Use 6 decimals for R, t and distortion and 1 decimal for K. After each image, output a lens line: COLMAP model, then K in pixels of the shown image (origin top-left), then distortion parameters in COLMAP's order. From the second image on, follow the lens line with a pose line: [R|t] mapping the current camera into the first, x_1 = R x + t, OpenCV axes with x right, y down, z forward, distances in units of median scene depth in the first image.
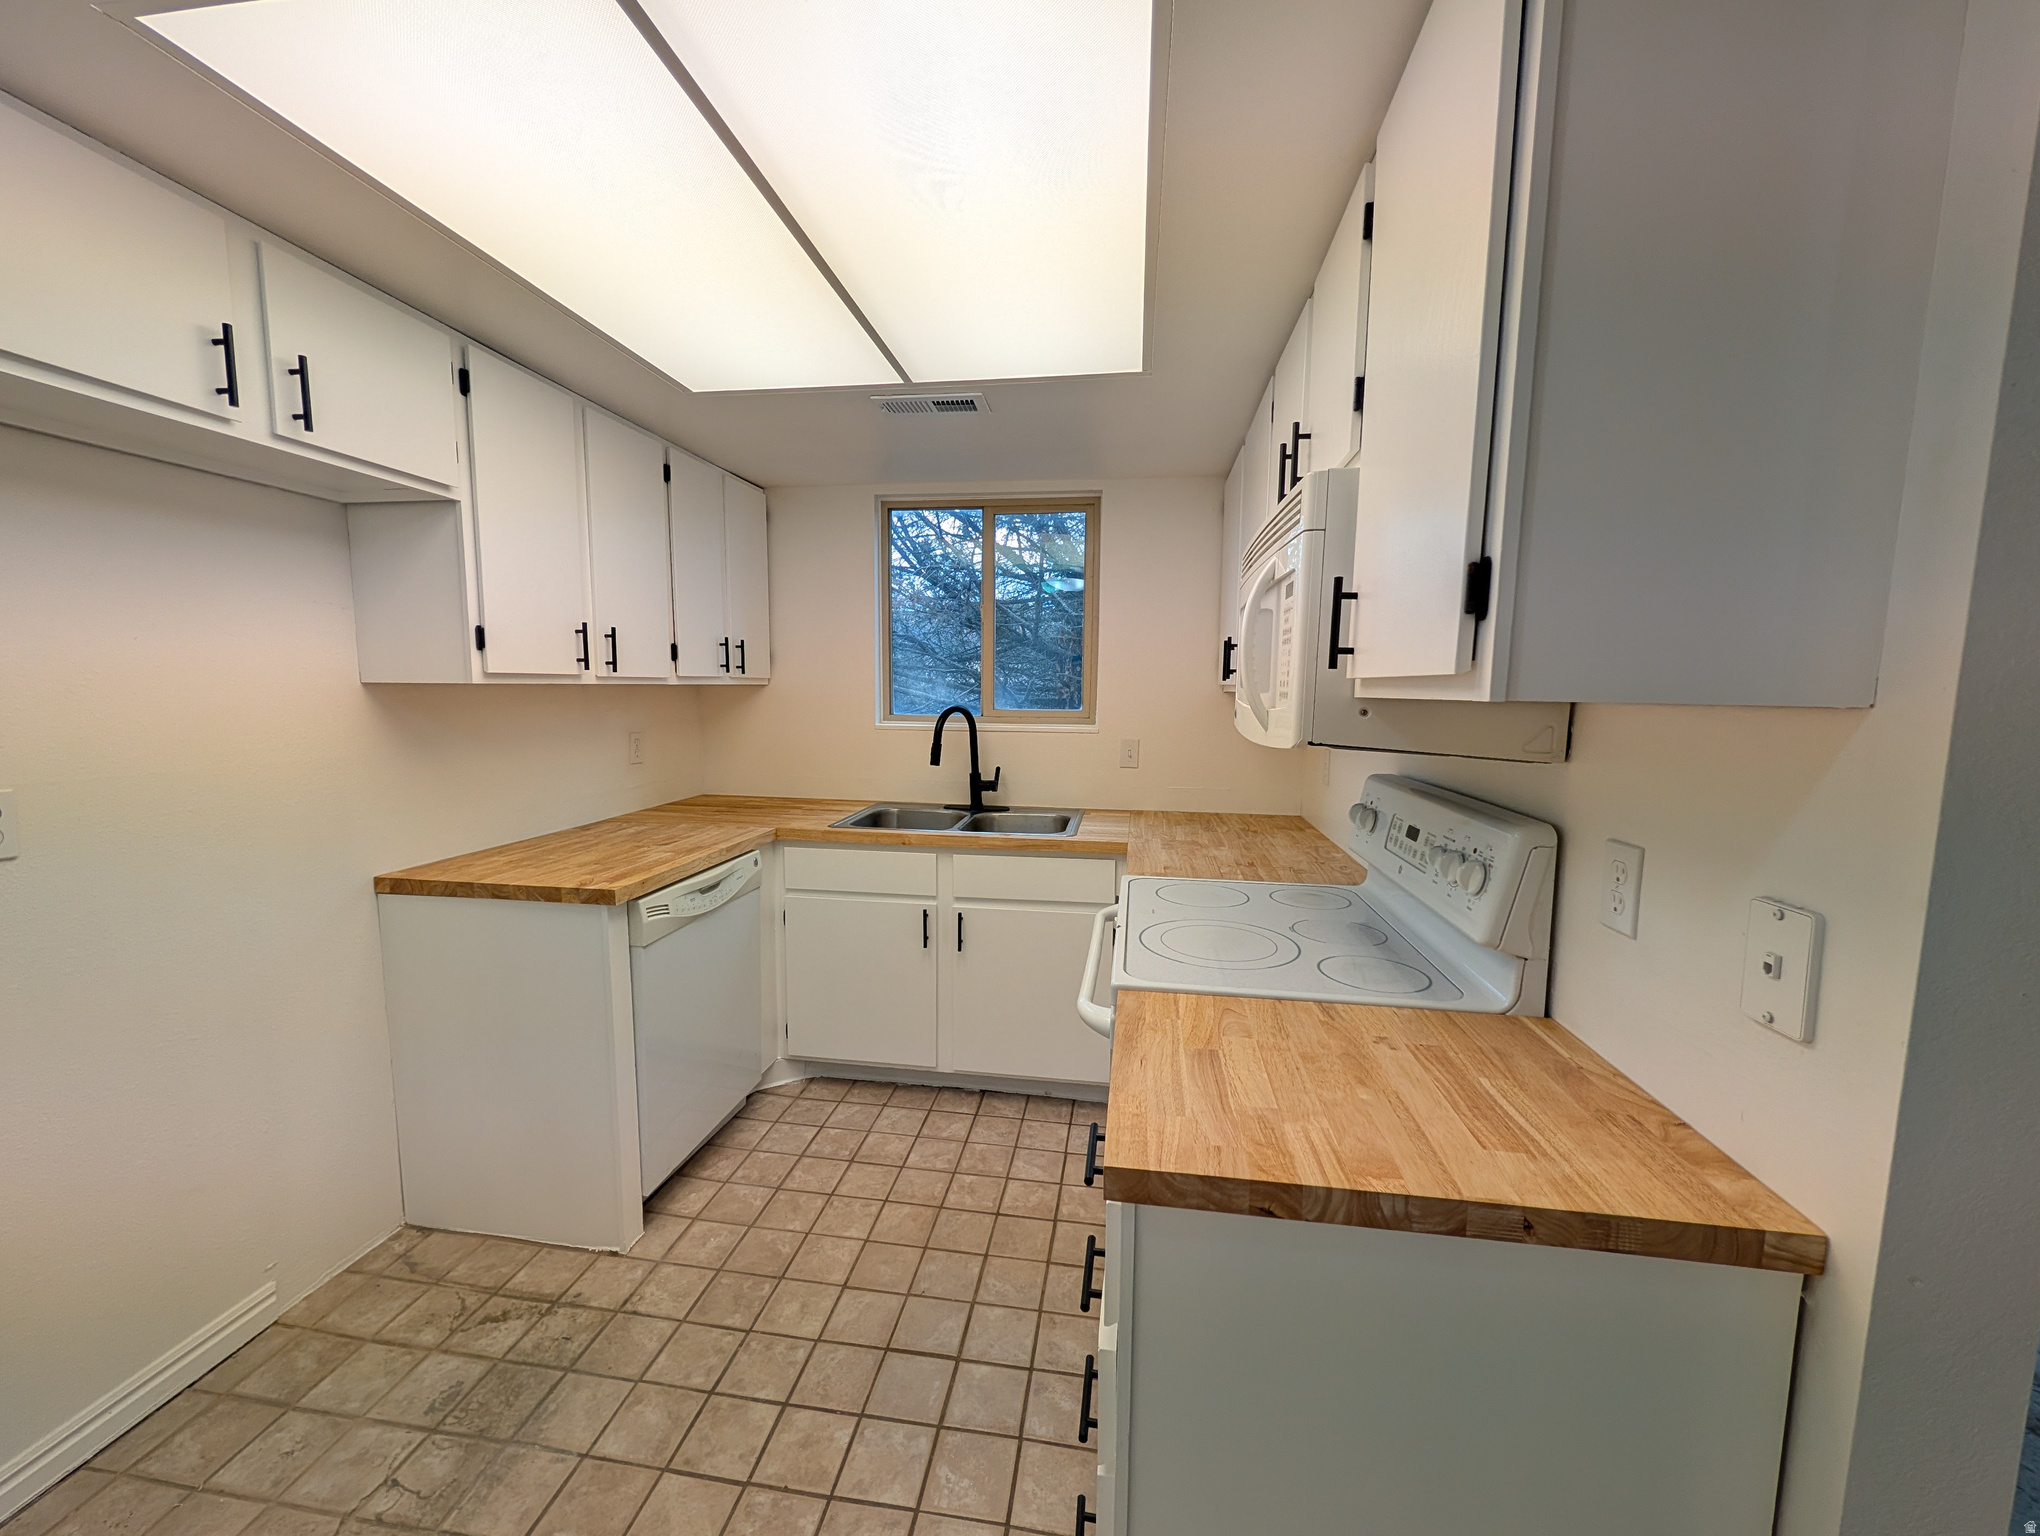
lens RADIAL K [[784.7, 0, 1021.1], [0, 784.7, 764.3], [0, 0, 1]] dist [0.001446, 0.000092]
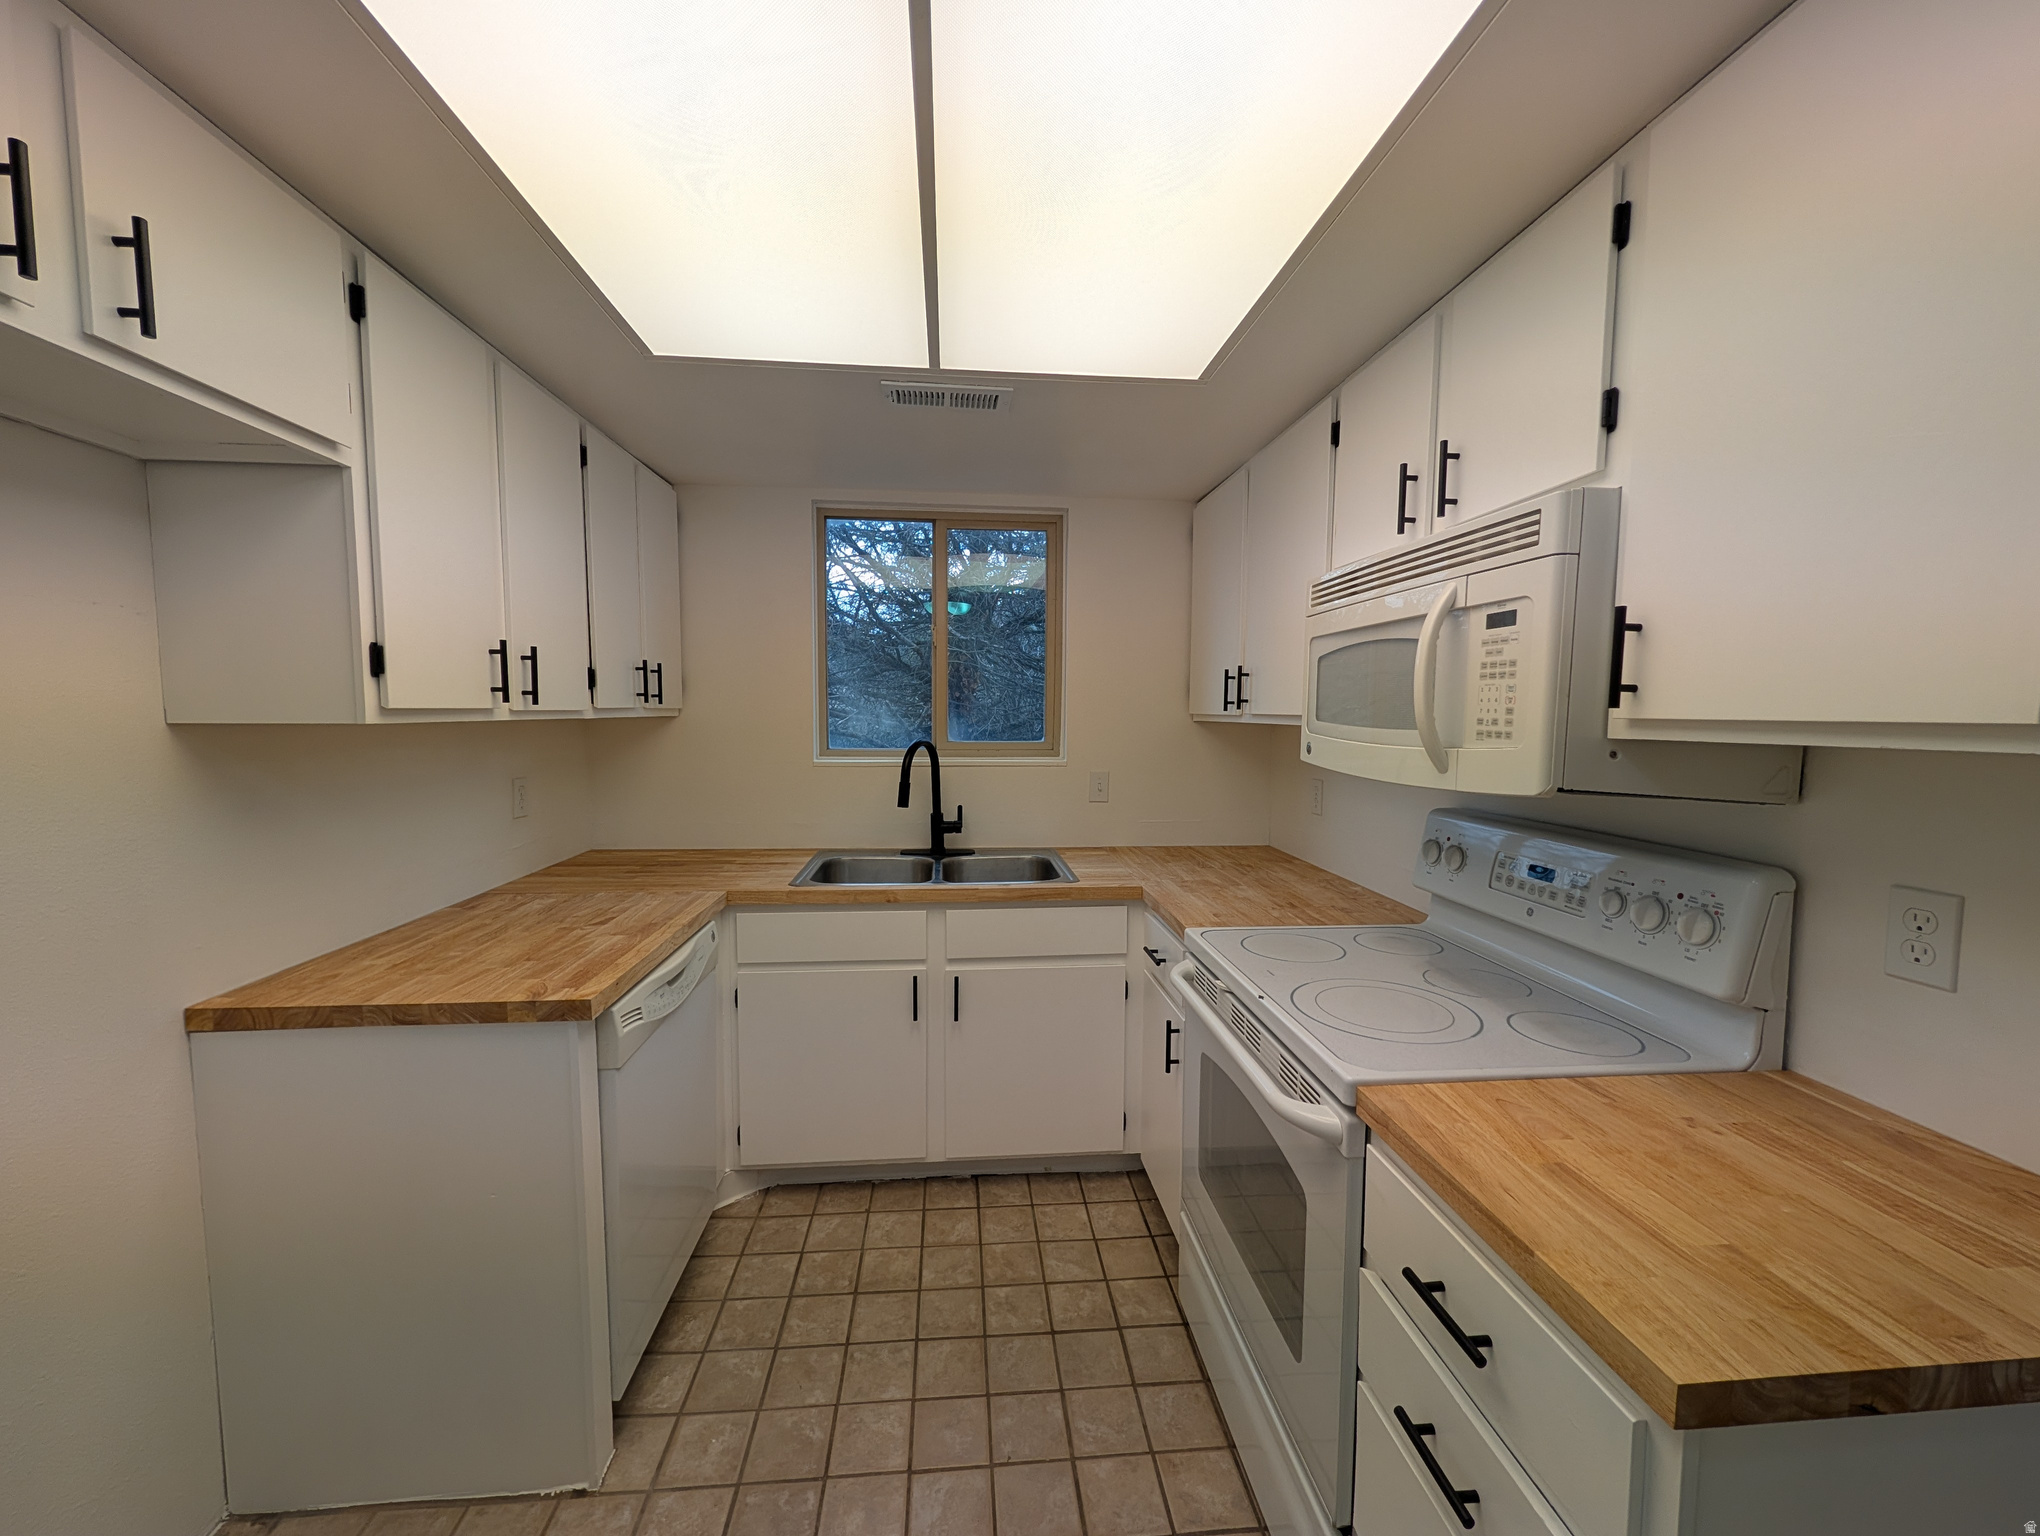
lens RADIAL K [[784.7, 0, 1021.0], [0, 784.7, 764.8], [0, 0, 1]] dist [0.001446, 0.000092]
pose [[0.972469, -0.020299, 0.232145, -0.250798], [0.026921, 0.999315, -0.025391, -0.027846], [-0.231471, 0.030942, 0.972350, 0.152009]]
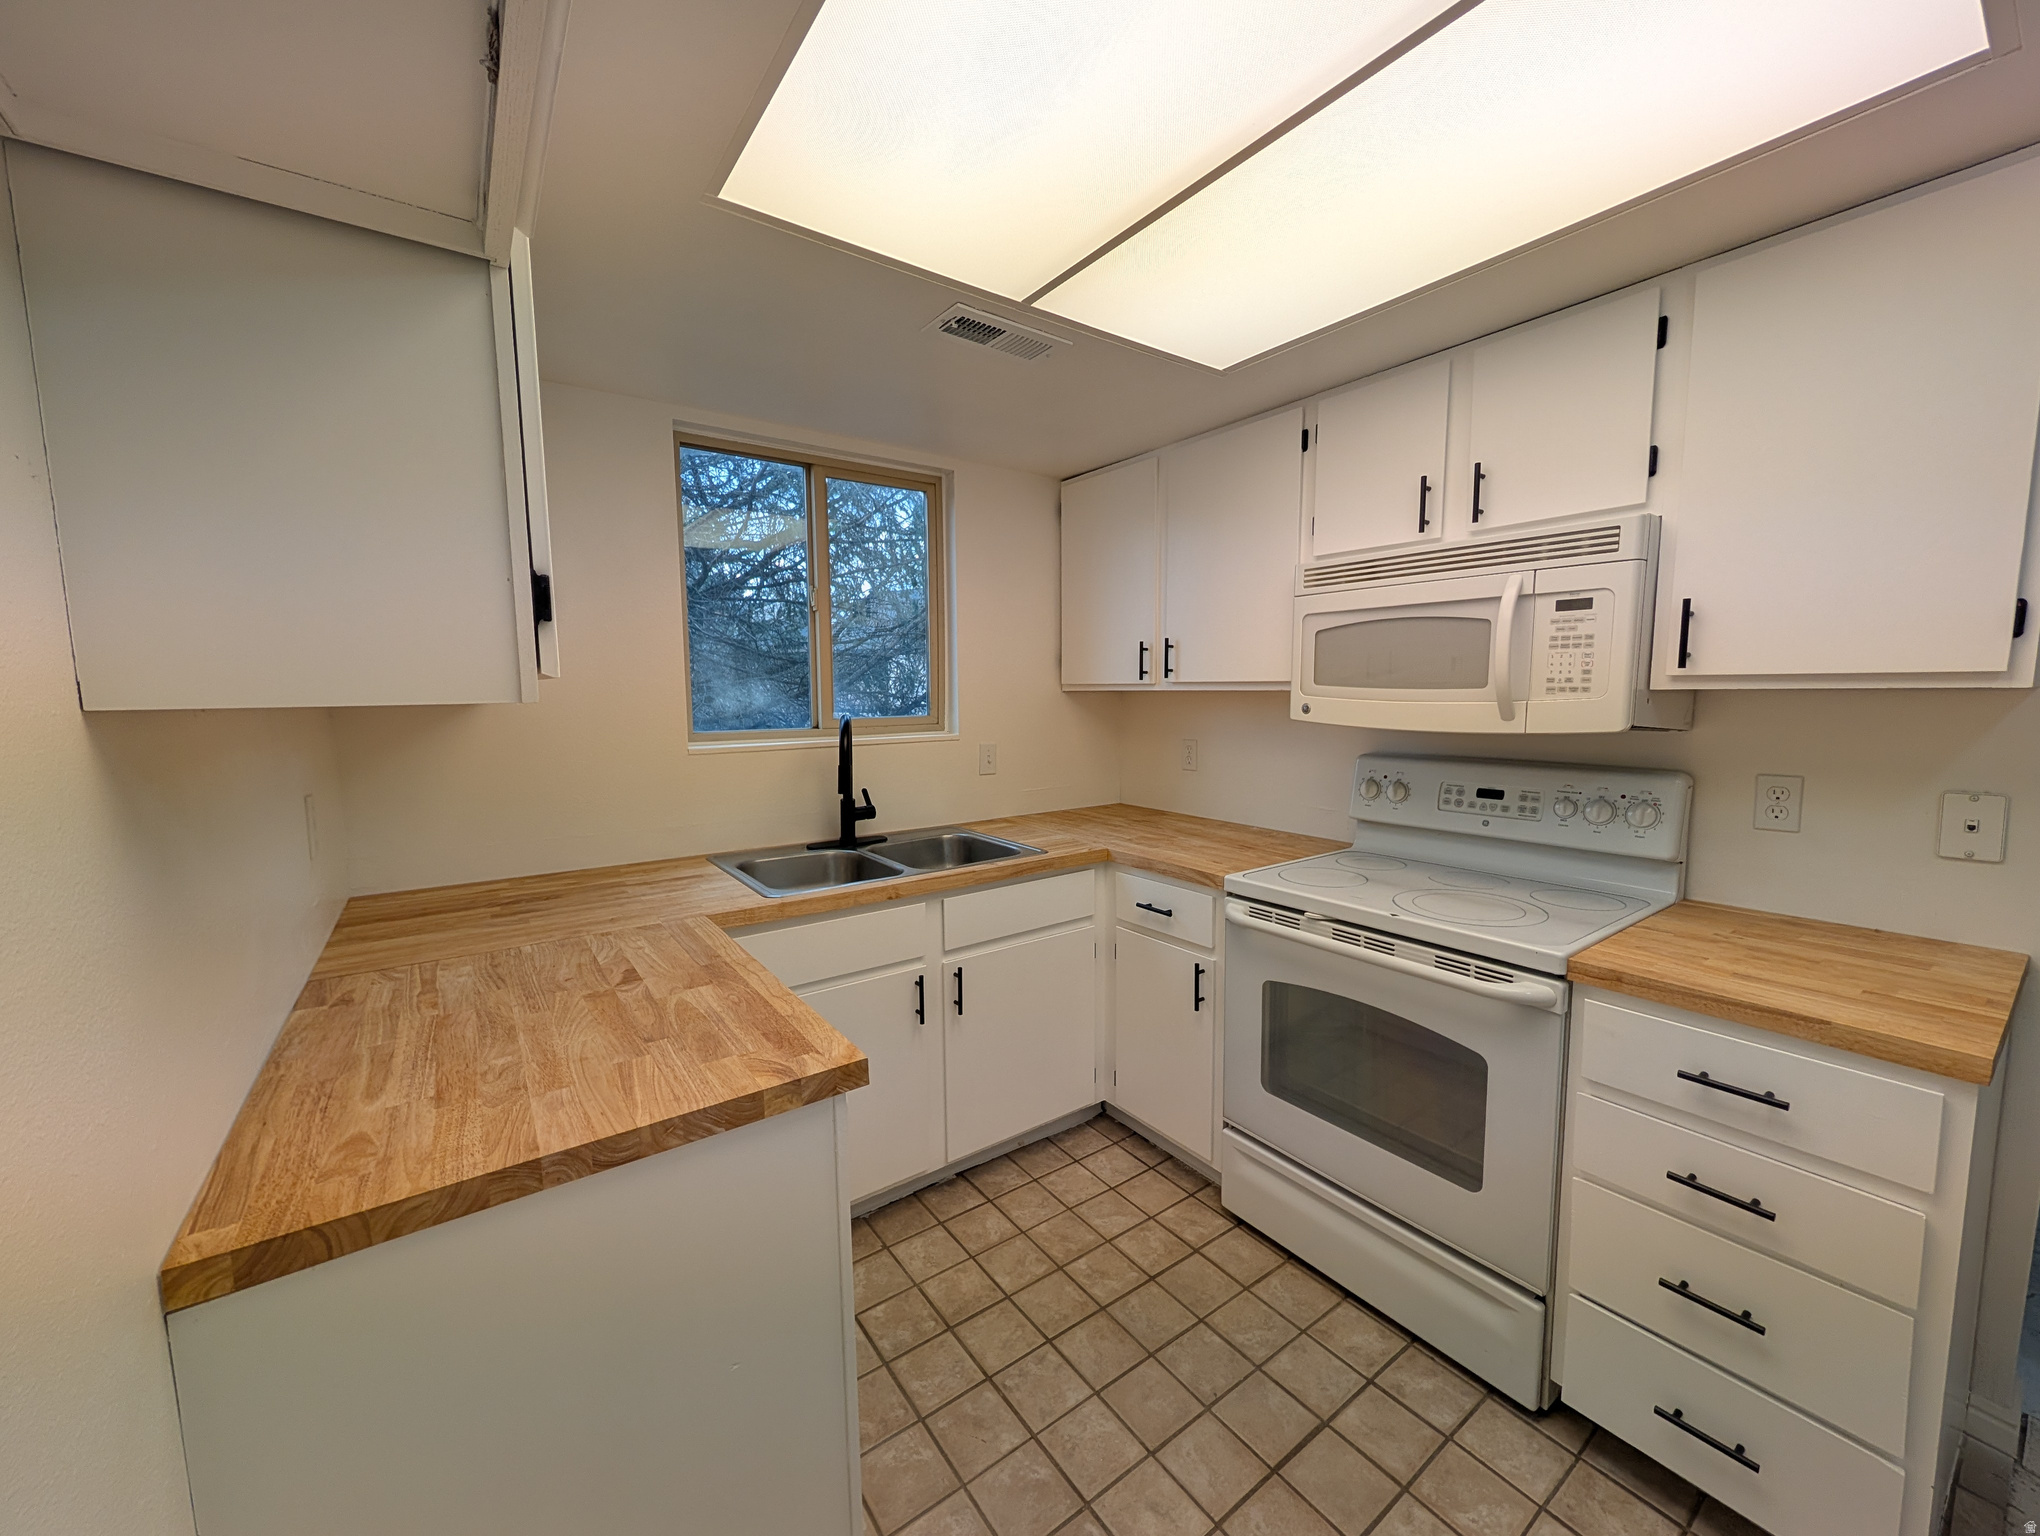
lens RADIAL K [[784.7, 0, 1019.6], [0, 784.7, 765.2], [0, 0, 1]] dist [0.001446, 0.000092]
pose [[0.716201, -0.085883, 0.692589, -0.706210], [0.085264, 0.995733, 0.035303, -0.053507], [-0.692666, 0.033769, 0.720468, 0.439252]]
